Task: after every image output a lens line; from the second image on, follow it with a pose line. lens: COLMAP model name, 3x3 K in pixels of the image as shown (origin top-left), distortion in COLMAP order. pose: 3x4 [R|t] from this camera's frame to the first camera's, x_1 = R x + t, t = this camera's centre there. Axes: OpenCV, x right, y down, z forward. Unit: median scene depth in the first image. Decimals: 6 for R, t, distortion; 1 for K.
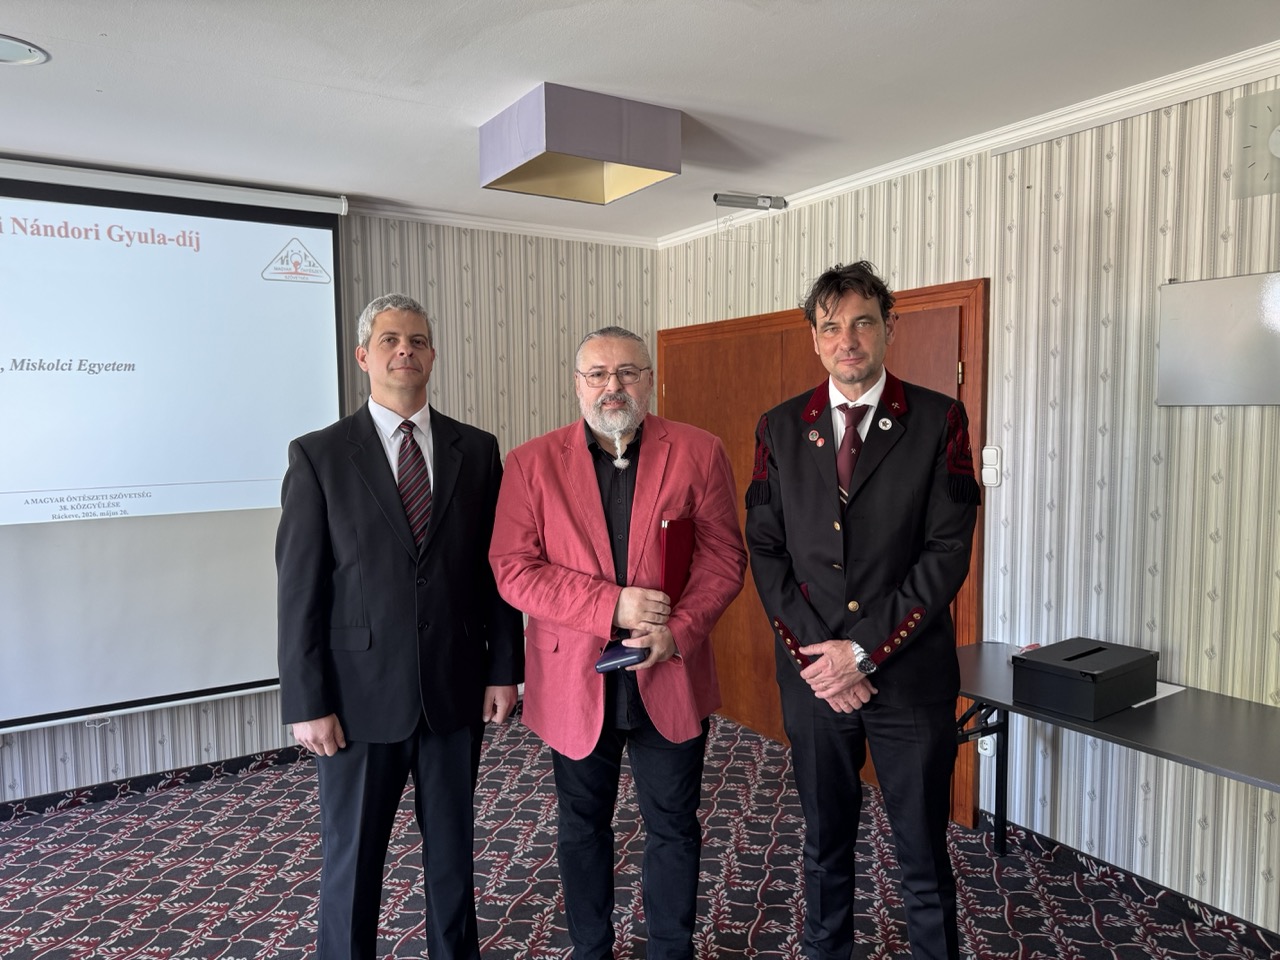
lens RADIAL K [[900.0, 0, 652.9], [0, 900.0, 496.8], [0, 0, 1]] dist [0.033627, -0.039300]
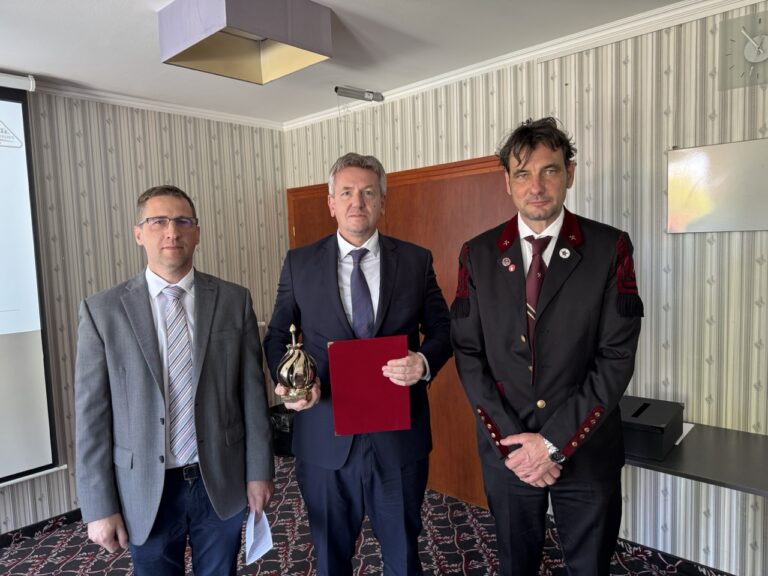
lens RADIAL K [[540.0, 0, 383.7], [0, 540.0, 295.6], [0, 0, 1]] dist [0.033627, -0.039300]
pose [[0.969569, -0.047795, 0.240108, -0.088911], [0.048192, 0.998829, 0.004222, -0.022586], [-0.240029, 0.007478, 0.970737, 0.224367]]
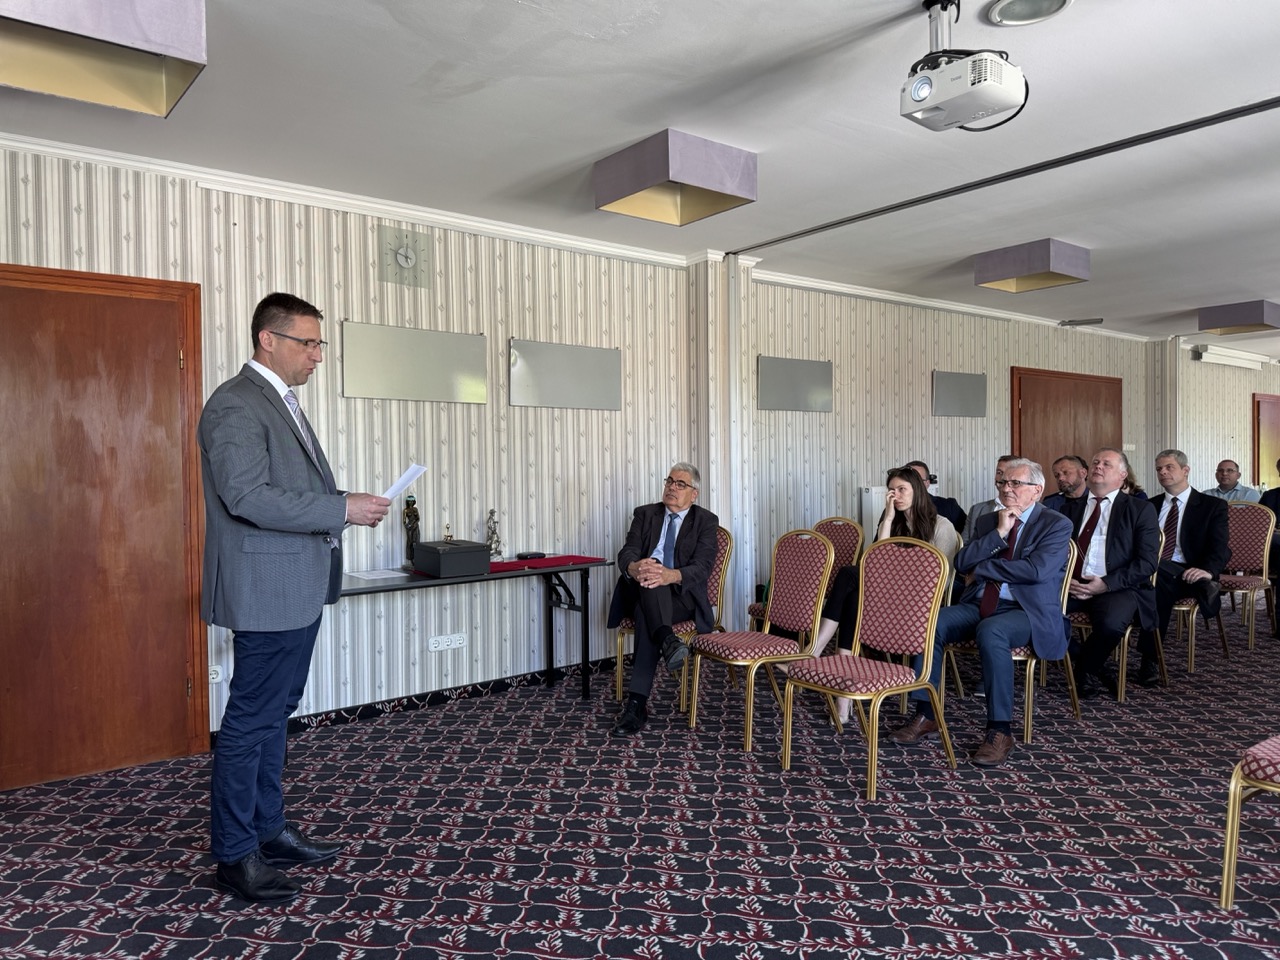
lens RADIAL K [[900.0, 0, 640.2], [0, 900.0, 482.7], [0, 0, 1]] dist [0.033627, -0.039300]
pose [[-0.097949, -0.013813, 0.995096, -0.920964], [0.096171, 0.995093, 0.023279, 0.053099], [-0.990534, 0.097980, -0.096140, 0.568771]]
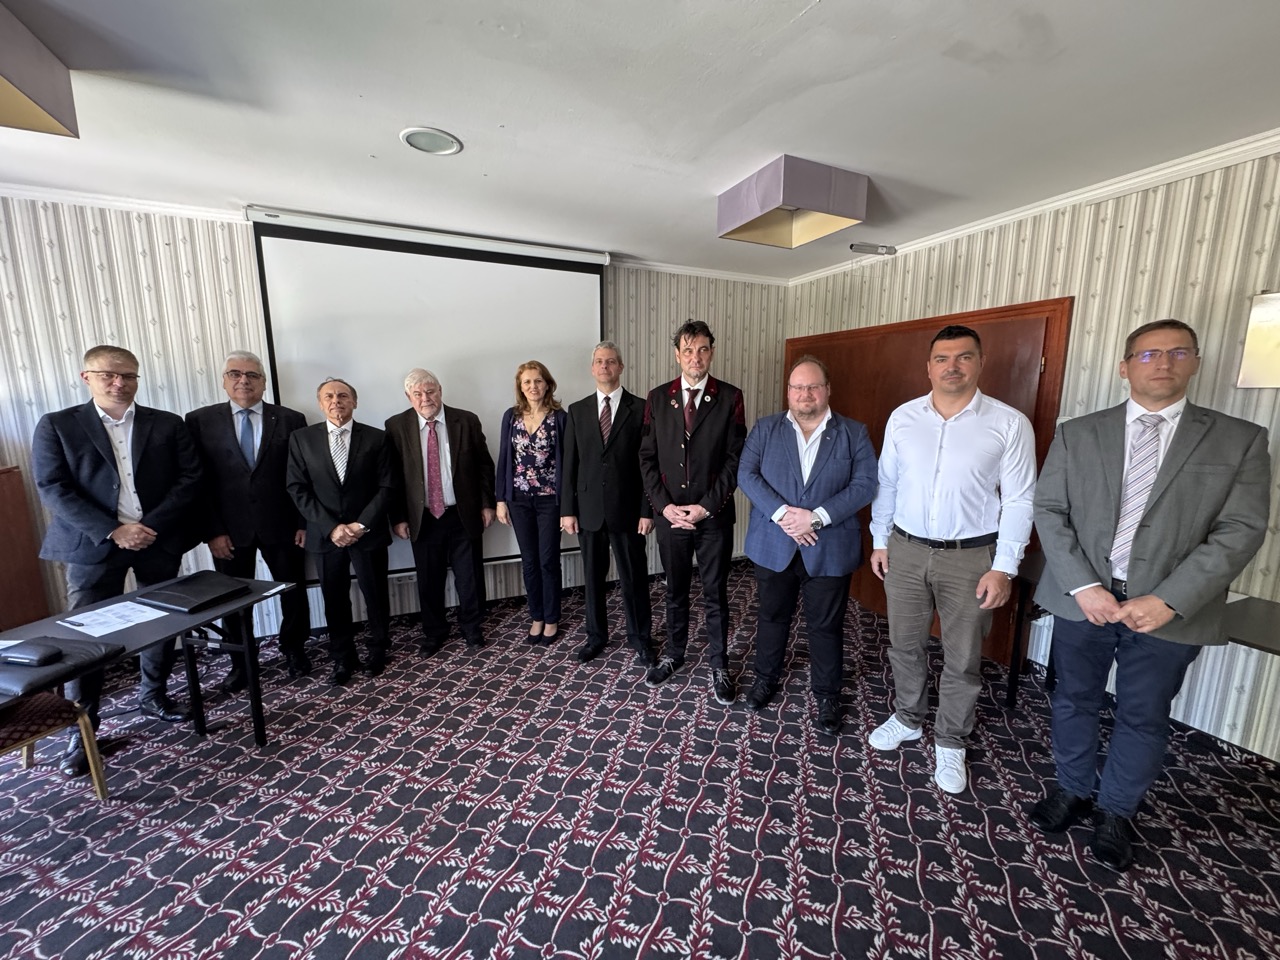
lens RADIAL K [[507.6, 0, 639.7], [0, 507.6, 482.8], [0, 0, 1]] dist [-0.002218, 0.000892]
pose [[0.990935, 0.032875, -0.130254, -0.190217], [-0.022472, 0.996498, 0.080546, -0.000397], [0.132446, -0.076889, 0.988204, 0.109808]]
